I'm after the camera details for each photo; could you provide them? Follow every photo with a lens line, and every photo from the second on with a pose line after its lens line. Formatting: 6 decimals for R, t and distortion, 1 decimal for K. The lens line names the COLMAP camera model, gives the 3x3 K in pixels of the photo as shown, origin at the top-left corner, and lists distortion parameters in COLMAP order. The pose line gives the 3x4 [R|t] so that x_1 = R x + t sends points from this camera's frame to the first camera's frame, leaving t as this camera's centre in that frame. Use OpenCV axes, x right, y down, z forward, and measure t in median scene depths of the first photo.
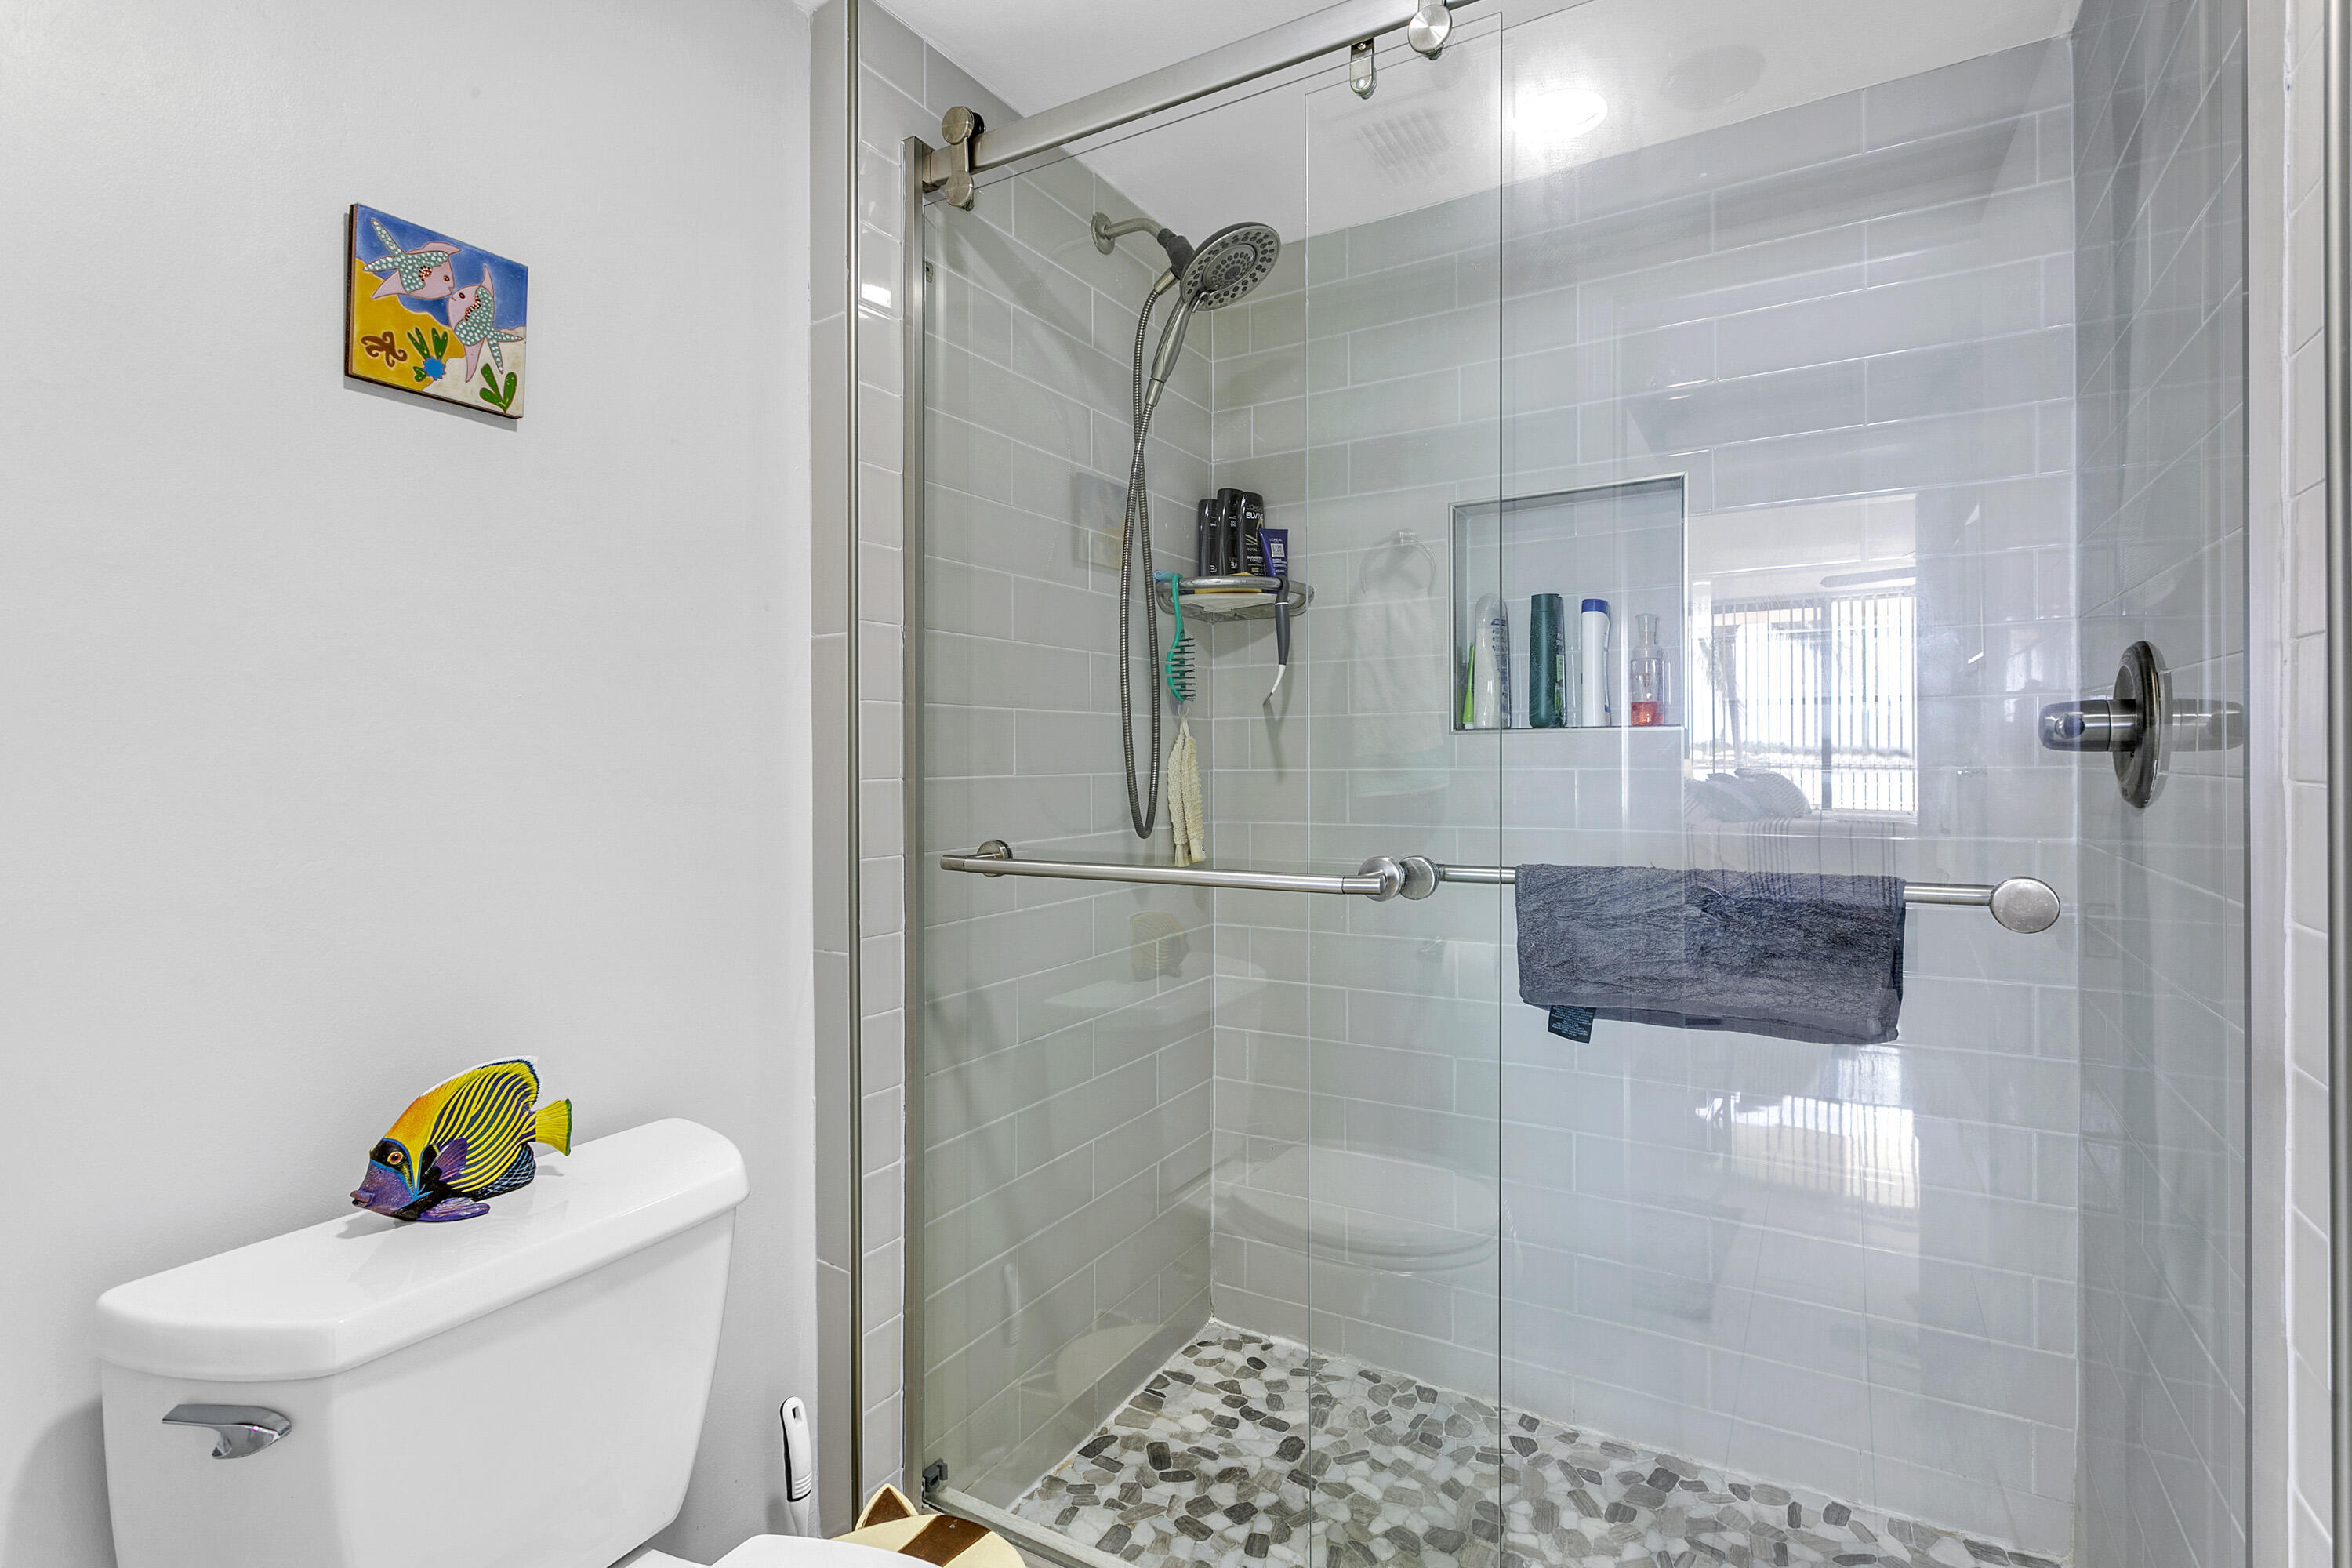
lens RADIAL K [[1144.9, 0, 1170.5], [0, 1144.9, 771.2], [0, 0, 1]] dist [-0.001243, 0.000184]
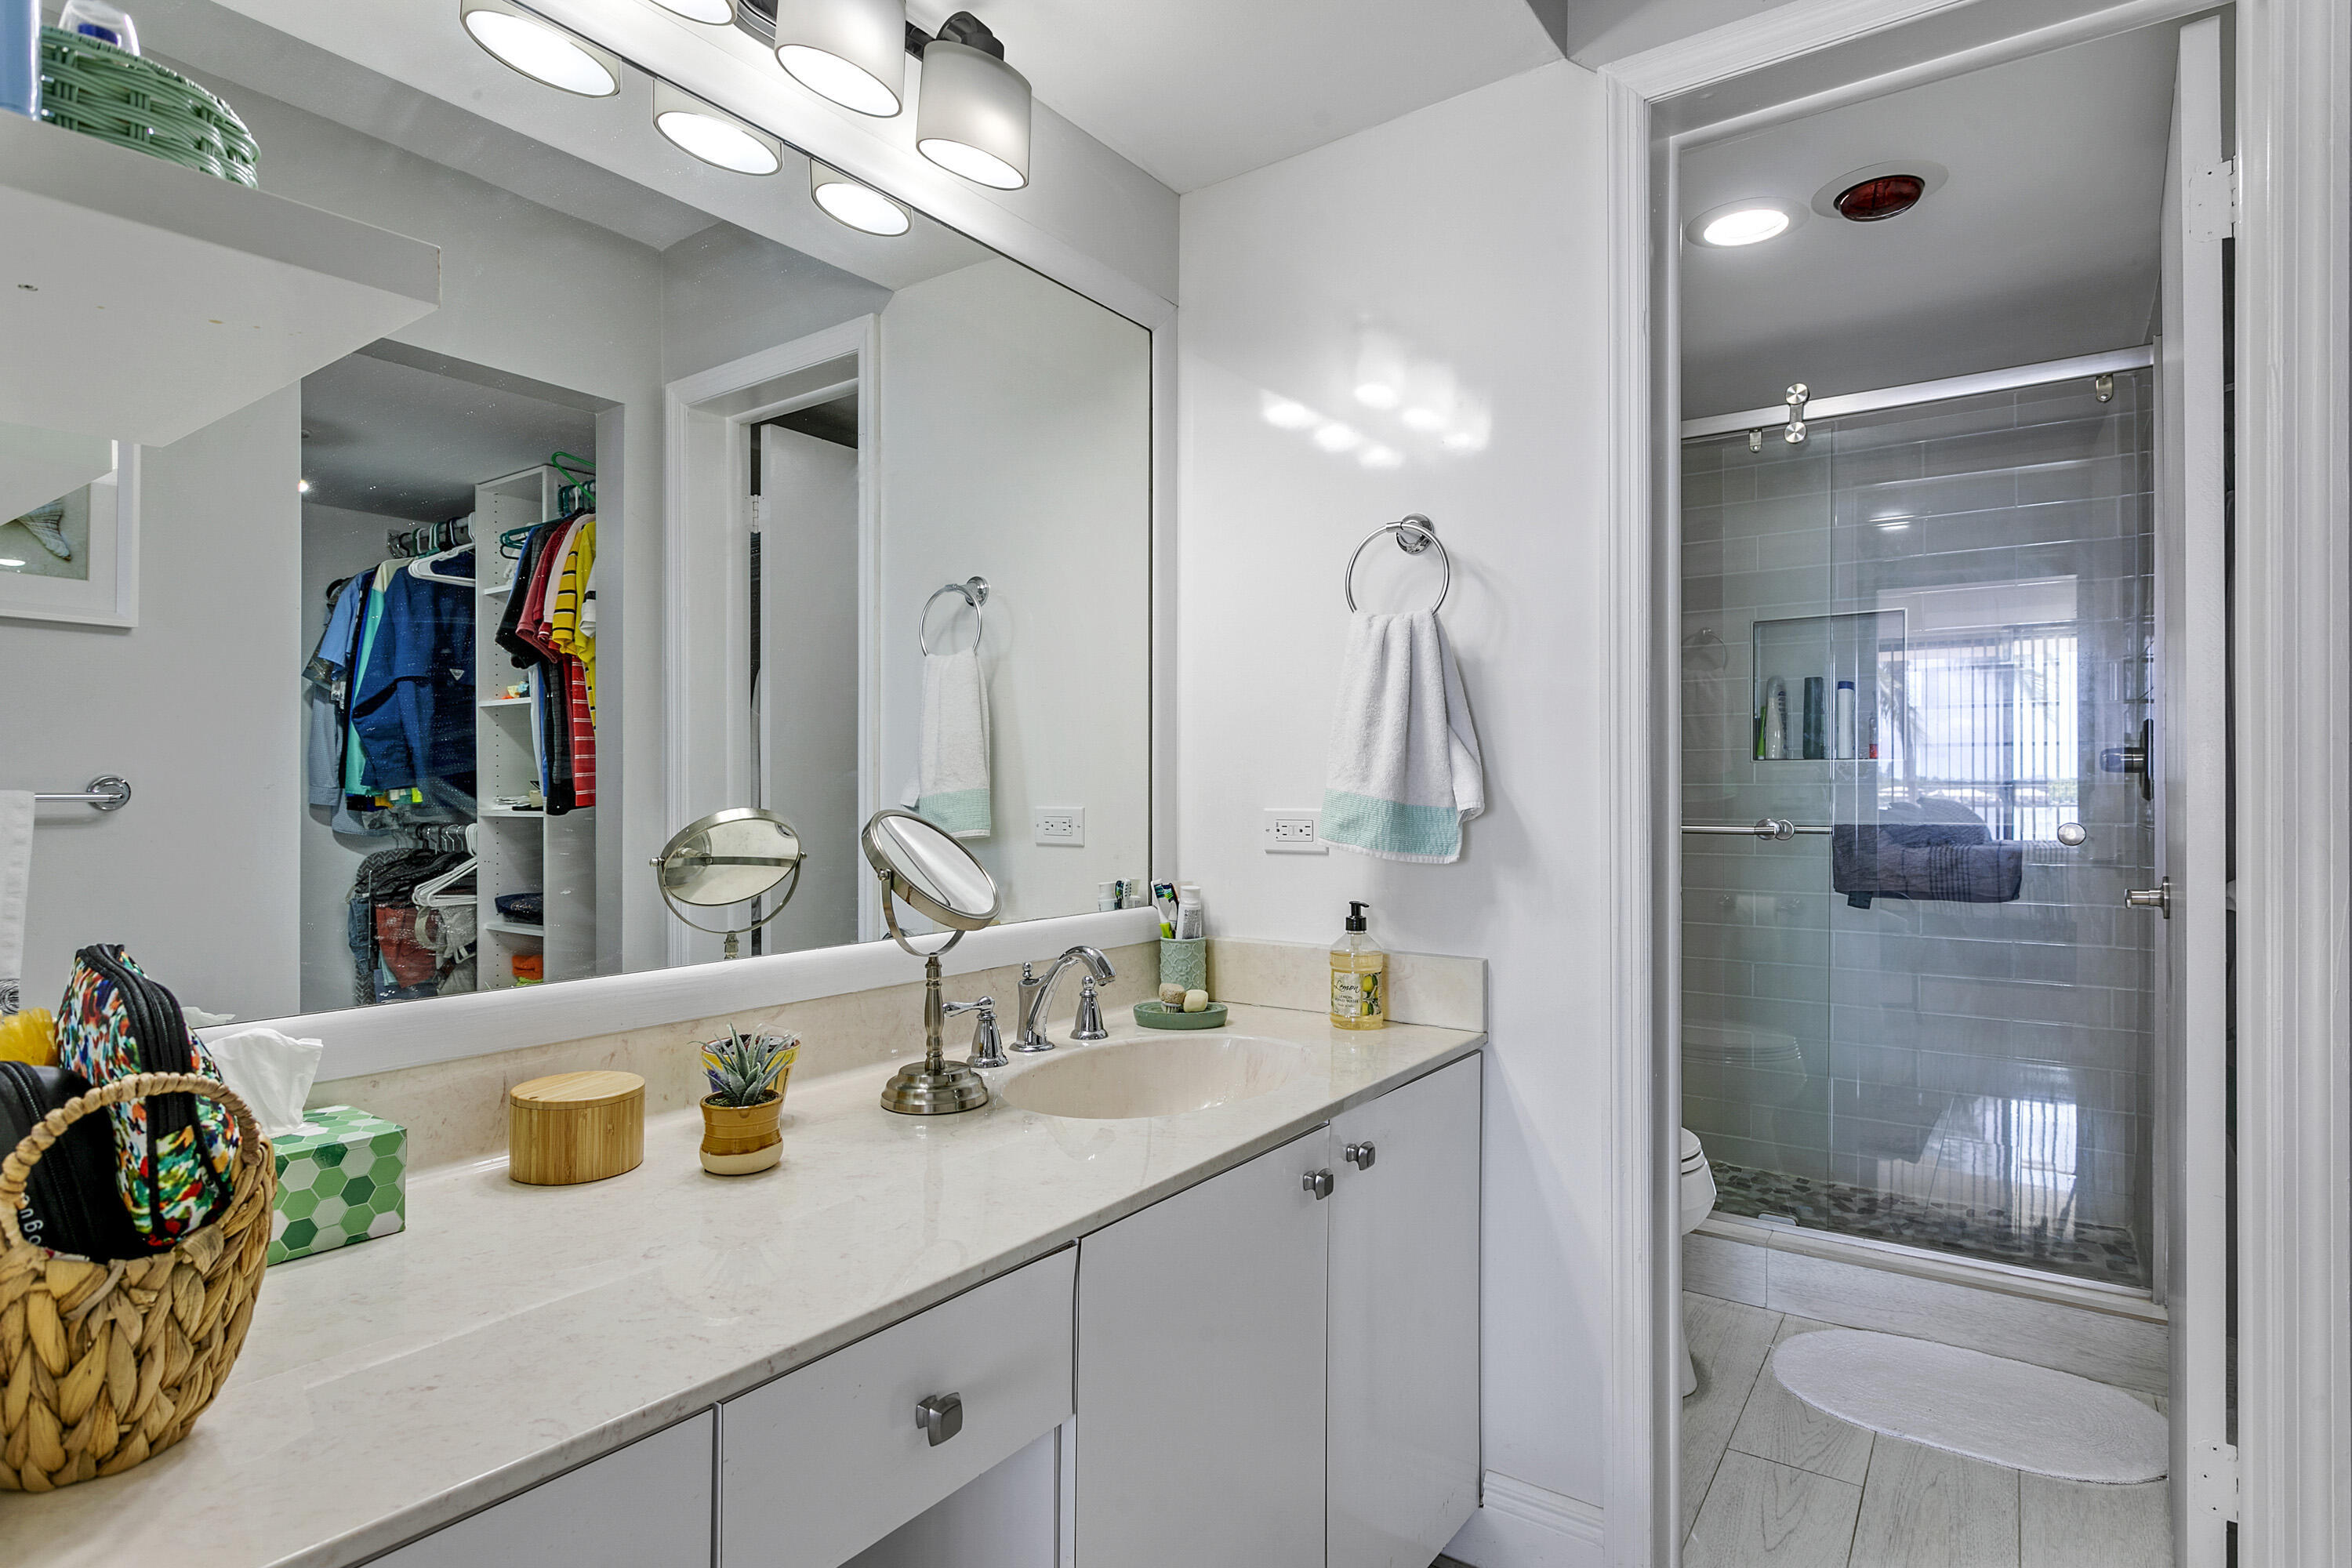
lens RADIAL K [[1210.0, 0, 1179.3], [0, 1210.0, 785.9], [0, 0, 1]] dist [-0.007208, -0.002194]
pose [[0.996385, 0.008837, -0.084489, -0.419337], [-0.009978, 0.999865, -0.013093, 0.031368], [0.084362, 0.013888, 0.996338, -0.776909]]
